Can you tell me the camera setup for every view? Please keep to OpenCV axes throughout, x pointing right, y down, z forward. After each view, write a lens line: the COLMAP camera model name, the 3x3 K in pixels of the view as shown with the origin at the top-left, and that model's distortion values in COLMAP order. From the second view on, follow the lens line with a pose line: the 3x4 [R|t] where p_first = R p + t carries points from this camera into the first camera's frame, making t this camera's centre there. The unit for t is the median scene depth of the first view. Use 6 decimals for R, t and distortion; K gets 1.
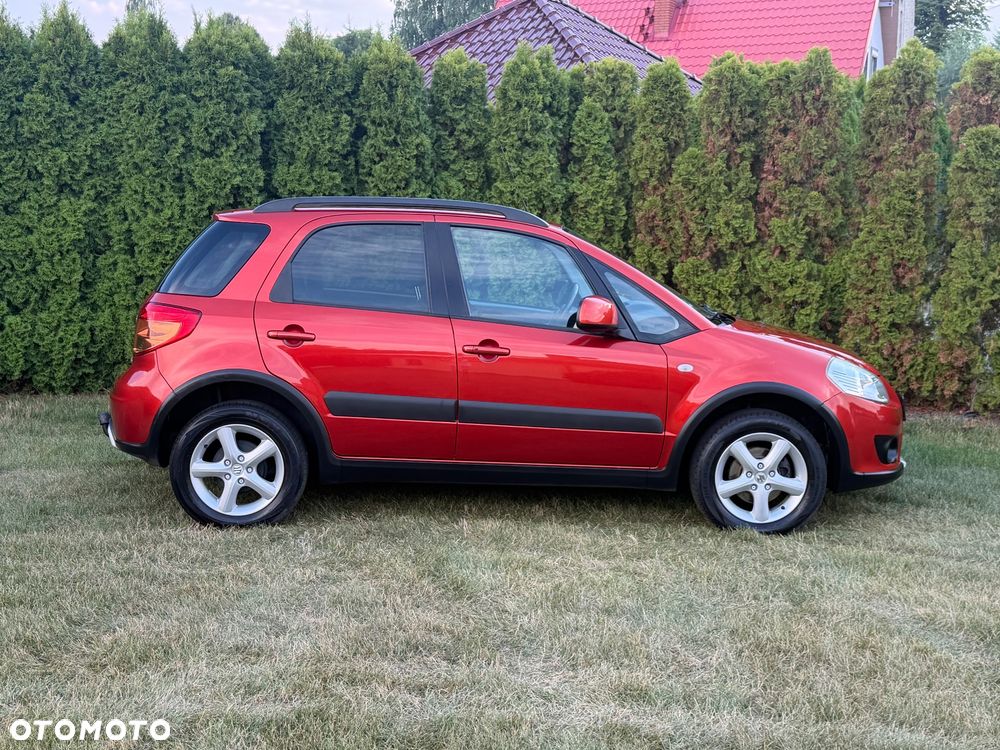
lens RADIAL K [[1300.3, 0, 493.3], [0, 1300.3, 377.4], [0, 0, 1]] dist [0.210532, -0.491775]
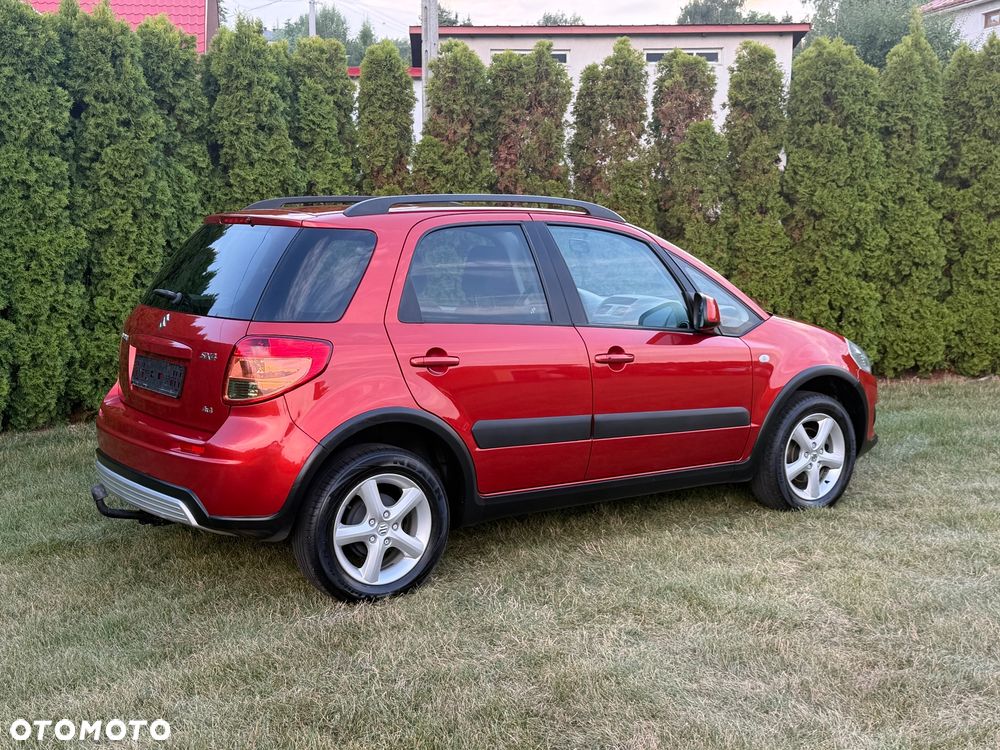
lens RADIAL K [[1242.9, 0, 500.0], [0, 1242.9, 375.0], [0, 0, 1]] dist [0.226317, -0.561313]
pose [[0.830907, -0.094861, 0.548266, -0.343823], [0.083361, 0.995462, 0.045900, -0.034534], [-0.550132, 0.007566, 0.835044, 0.186624]]
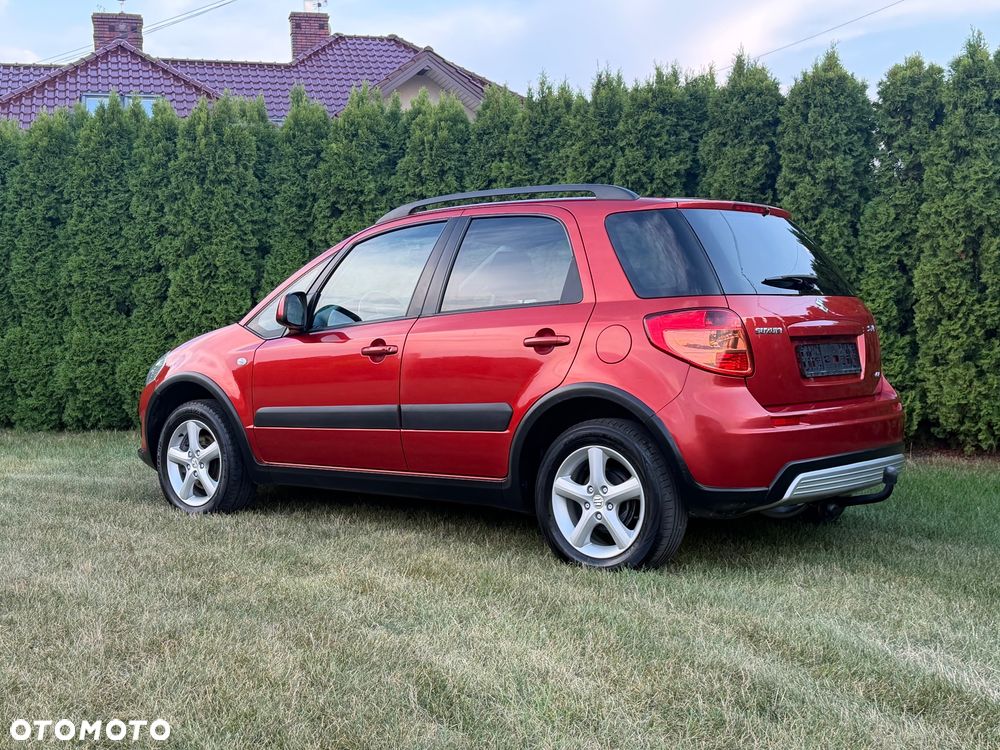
lens RADIAL K [[1298.8, 0, 495.3], [0, 1298.8, 374.4], [0, 0, 1]] dist [0.211041, -0.479380]
pose [[0.686509, 0.009124, -0.727064, 0.436620], [-0.077276, 0.995174, -0.060477, 0.030067], [0.723004, 0.097703, 0.683900, 0.254452]]
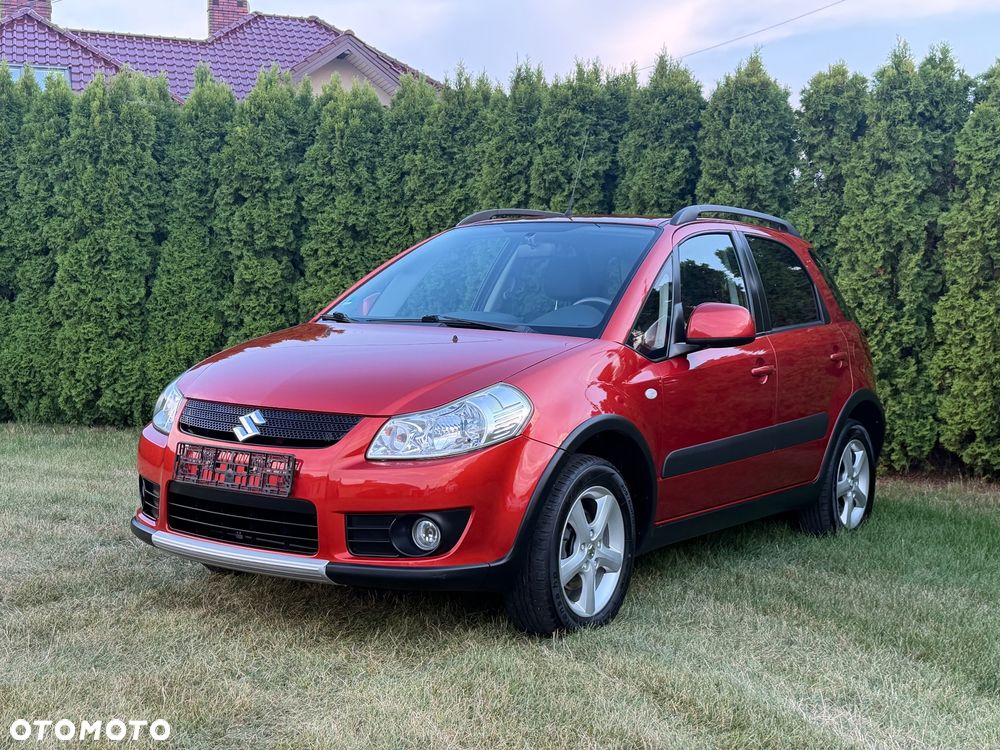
lens RADIAL K [[1299.9, 0, 500.6], [0, 1299.9, 368.5], [0, 0, 1]] dist [0.218846, -0.520559]
pose [[0.733427, 0.032119, -0.679009, 0.413758], [-0.102143, 0.992749, -0.063369, 0.017330], [0.672051, 0.115832, 0.731390, 0.285067]]
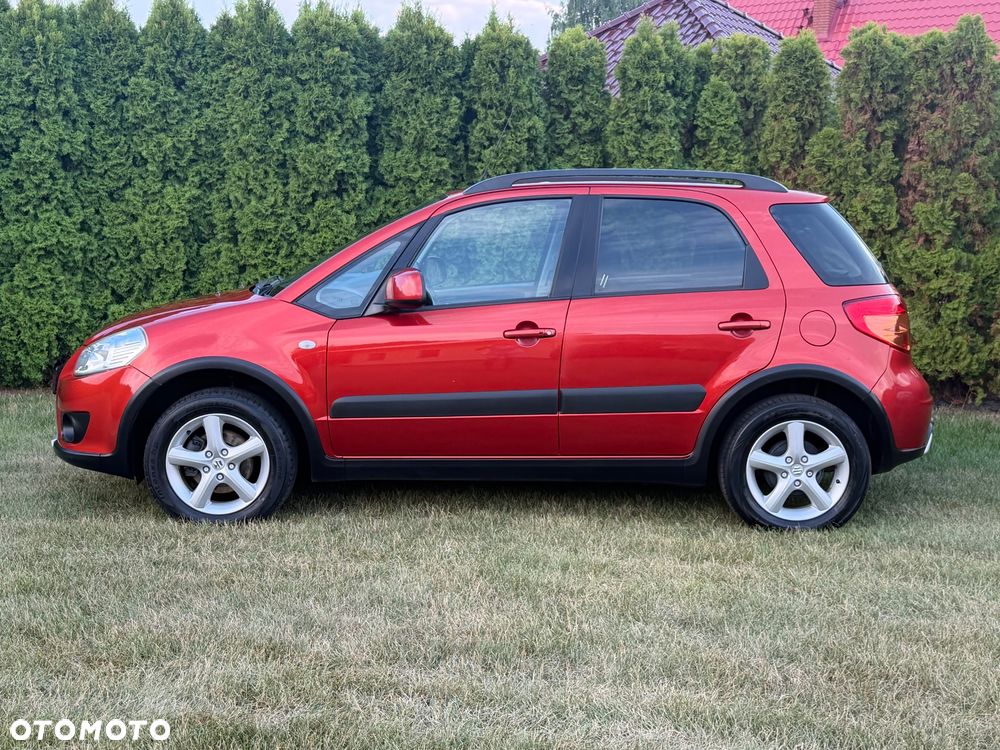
lens RADIAL K [[1298.9, 0, 500.6], [0, 1298.9, 381.5], [0, 0, 1]] dist [0.218067, -0.520080]
pose [[0.993527, 0.014145, -0.112716, 0.031118], [-0.015094, 0.999857, -0.007576, 0.013460], [0.112593, 0.009228, 0.993598, 0.059724]]
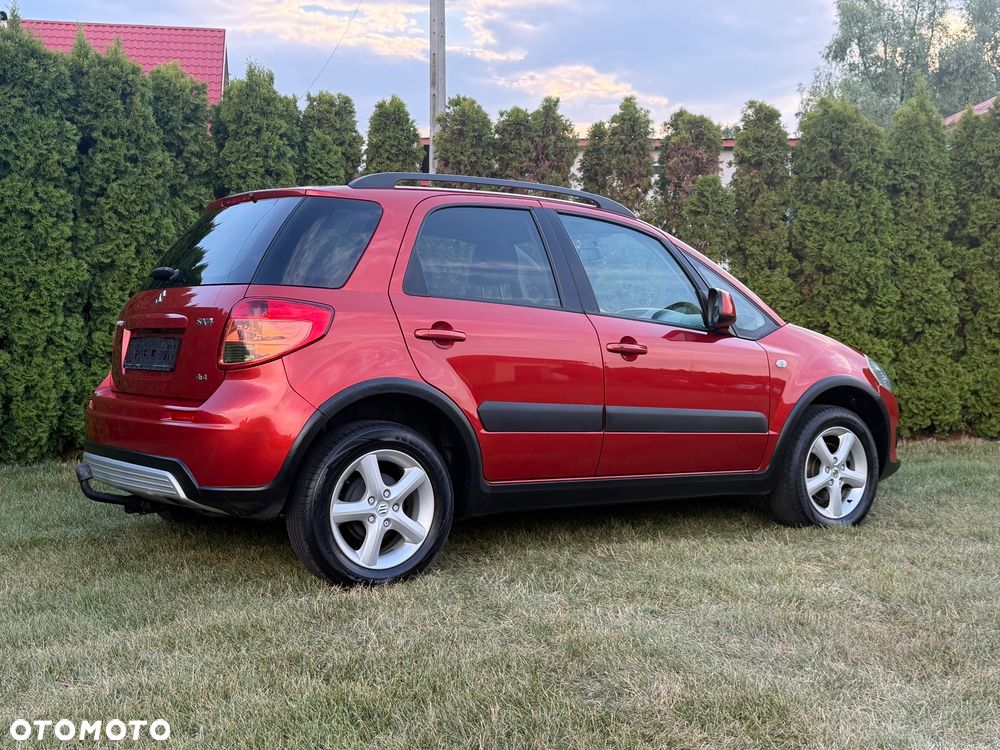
lens RADIAL K [[1242.7, 0, 496.7], [0, 1242.7, 352.4], [0, 0, 1]] dist [0.218918, -0.525943]
pose [[0.833827, -0.021164, 0.551621, -0.337340], [0.074426, 0.994451, -0.074348, 0.023681], [-0.546986, 0.103048, 0.830775, 0.209004]]
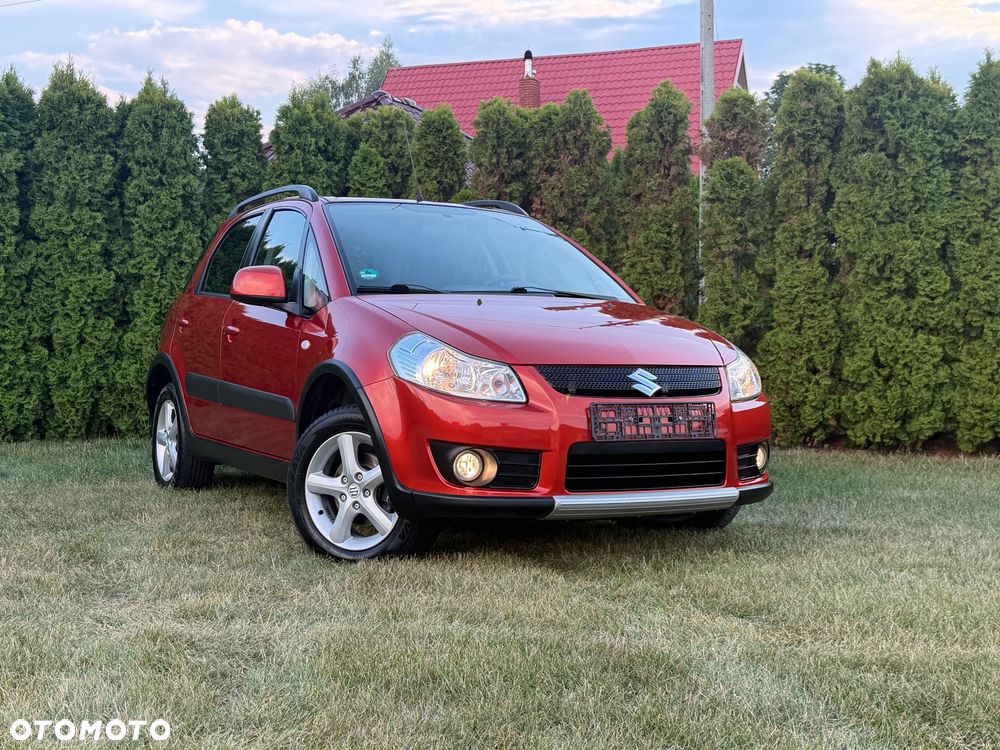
lens RADIAL K [[1298.9, 0, 500.6], [0, 1298.9, 381.5], [0, 0, 1]] dist [0.218067, -0.520080]
pose [[0.996897, -0.015663, 0.077147, 0.101287], [0.023065, 0.995113, -0.096010, 0.070085], [-0.075266, 0.097492, 0.992386, 0.017708]]
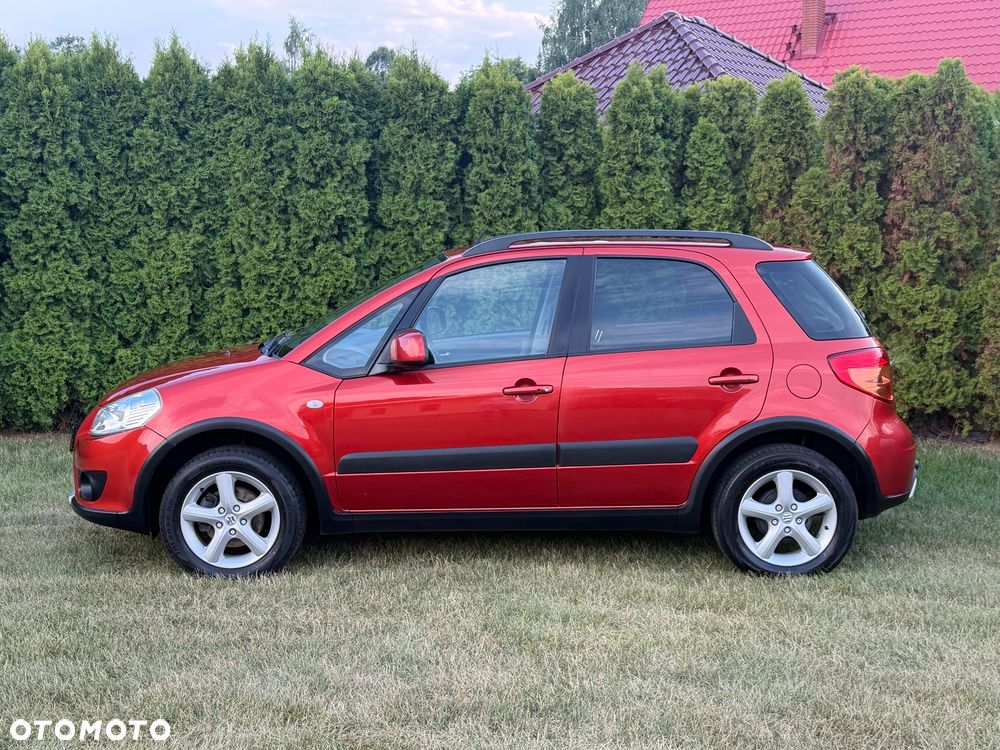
lens RADIAL K [[1298.6, 0, 497.8], [0, 1298.6, 381.5], [0, 0, 1]] dist [0.203125, -0.443335]
pose [[0.993738, -0.000807, -0.111736, 0.031832], [-0.000937, 0.999879, -0.015551, -0.006257], [0.111735, 0.015559, 0.993616, 0.036247]]
